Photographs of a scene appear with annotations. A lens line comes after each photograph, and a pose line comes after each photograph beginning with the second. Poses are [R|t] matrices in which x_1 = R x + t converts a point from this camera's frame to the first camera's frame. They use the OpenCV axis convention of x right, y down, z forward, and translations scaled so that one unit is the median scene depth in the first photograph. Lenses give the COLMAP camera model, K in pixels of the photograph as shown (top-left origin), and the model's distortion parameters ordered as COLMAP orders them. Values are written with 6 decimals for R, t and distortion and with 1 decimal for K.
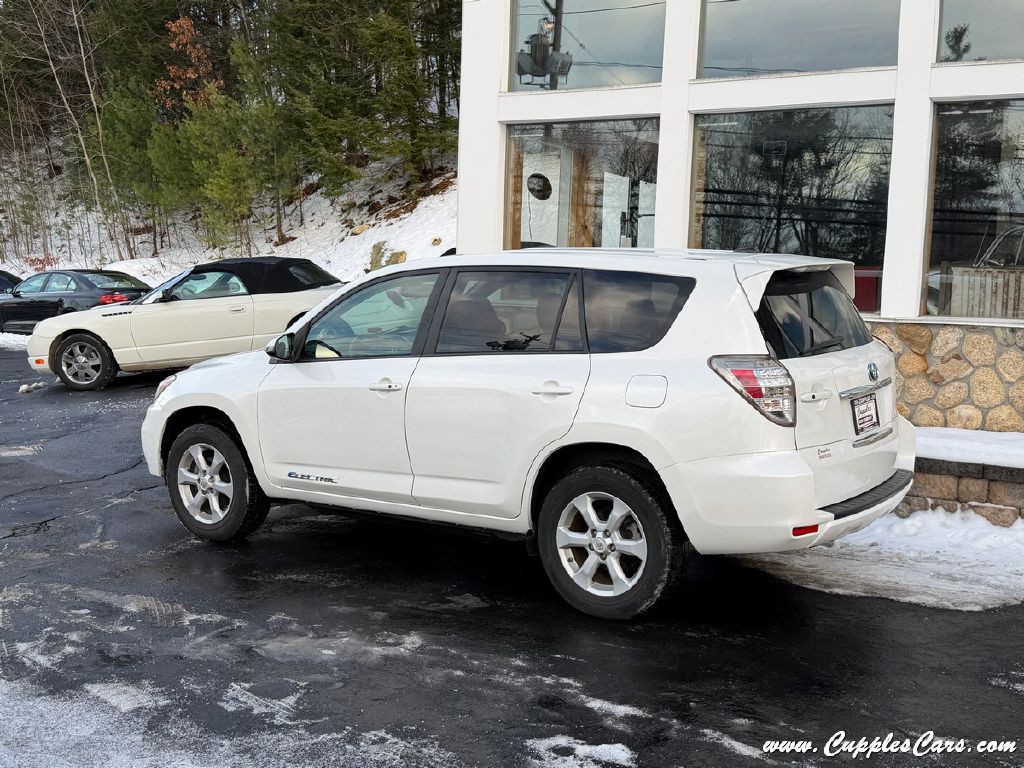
lens RADIAL K [[1131.3, 0, 513.7], [0, 1131.3, 382.7], [0, 0, 1]] dist [0.000680, 0.000000]
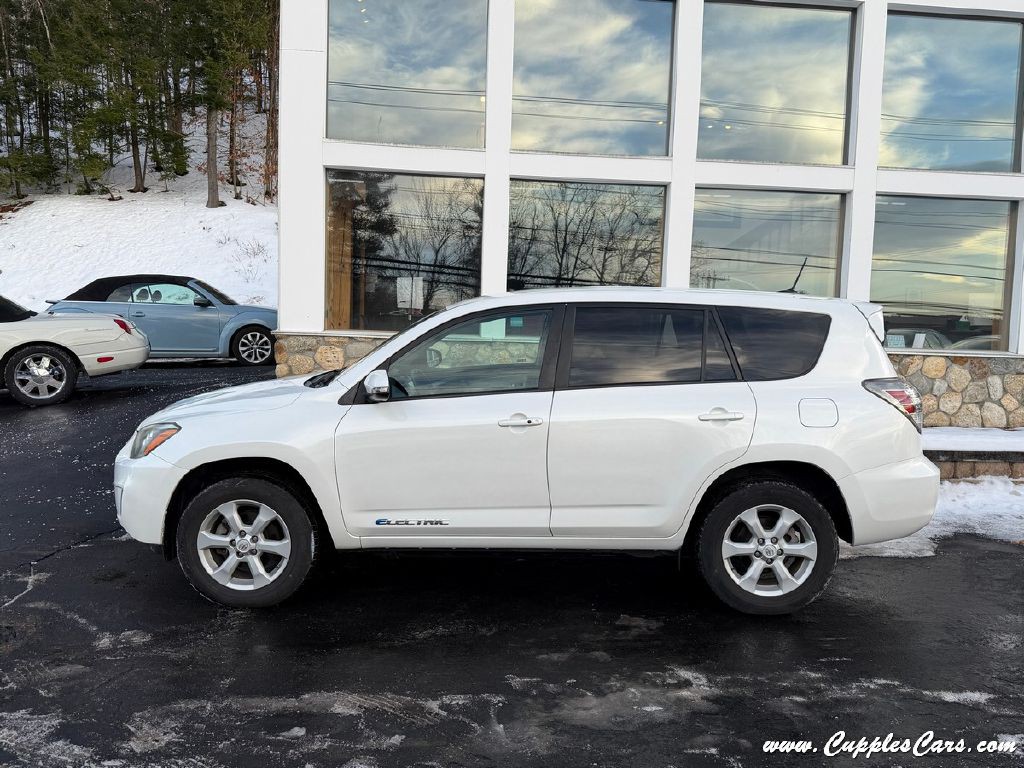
lens RADIAL K [[849.5, 0, 505.2], [0, 849.5, 379.5], [0, 0, 1]] dist [0.079955, -0.128421]
pose [[0.834228, -0.035973, 0.550245, -0.596942], [0.045784, 0.998943, -0.004105, -0.035170], [-0.549516, 0.028617, 0.834993, 0.423457]]
